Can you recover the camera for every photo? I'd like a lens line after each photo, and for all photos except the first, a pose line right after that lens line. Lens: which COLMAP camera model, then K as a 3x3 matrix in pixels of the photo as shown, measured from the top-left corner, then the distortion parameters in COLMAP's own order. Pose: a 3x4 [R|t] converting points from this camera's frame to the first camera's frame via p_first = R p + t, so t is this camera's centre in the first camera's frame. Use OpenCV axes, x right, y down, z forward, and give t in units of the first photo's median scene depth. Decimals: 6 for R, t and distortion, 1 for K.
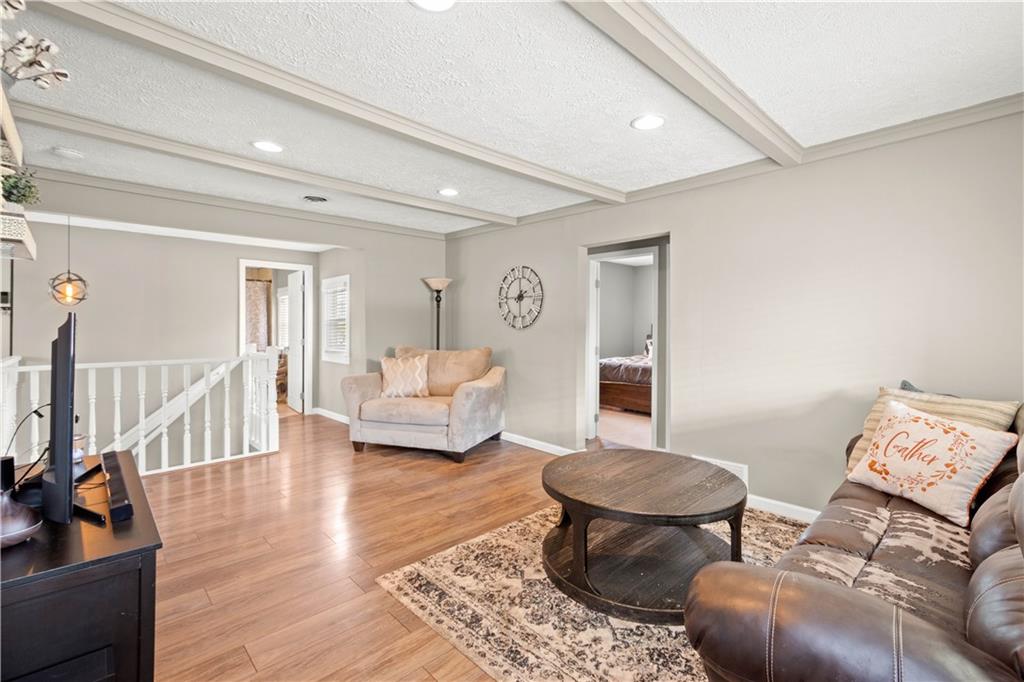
lens RADIAL K [[455.7, 0, 534.6], [0, 455.7, 328.6], [0, 0, 1]] dist [0.002707, 0.000353]
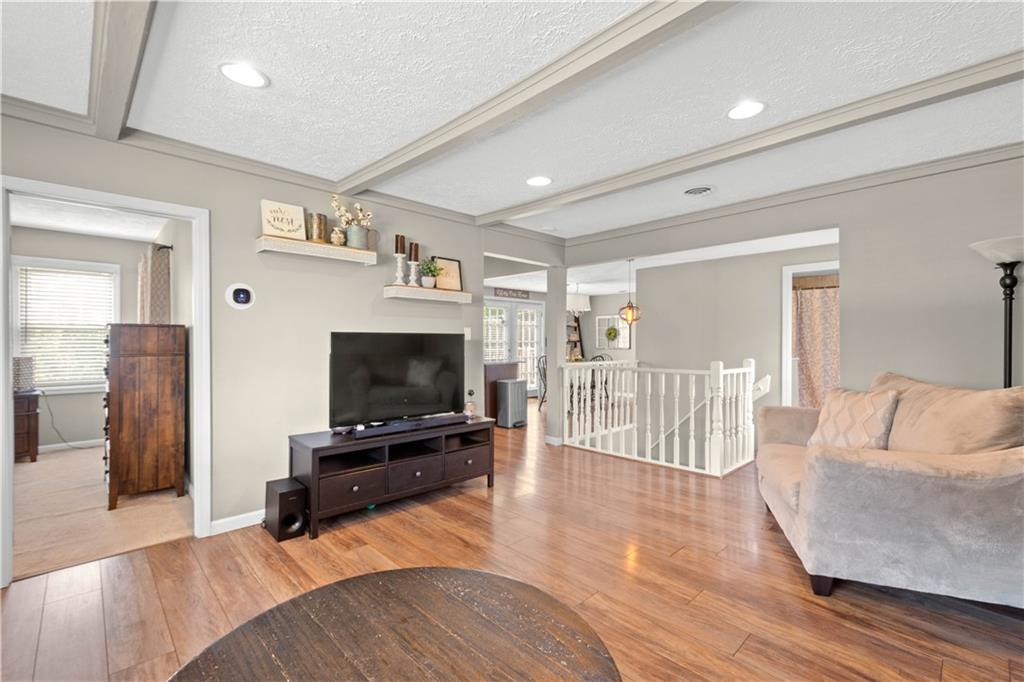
lens RADIAL K [[448.2, 0, 499.4], [0, 448.2, 337.9], [0, 0, 1]] dist [0.011191, 0.000000]
pose [[-0.032085, -0.010394, -0.999431, 0.379423], [-0.009644, 0.999903, -0.010089, 0.005603], [0.999439, 0.009315, -0.032182, 0.649633]]
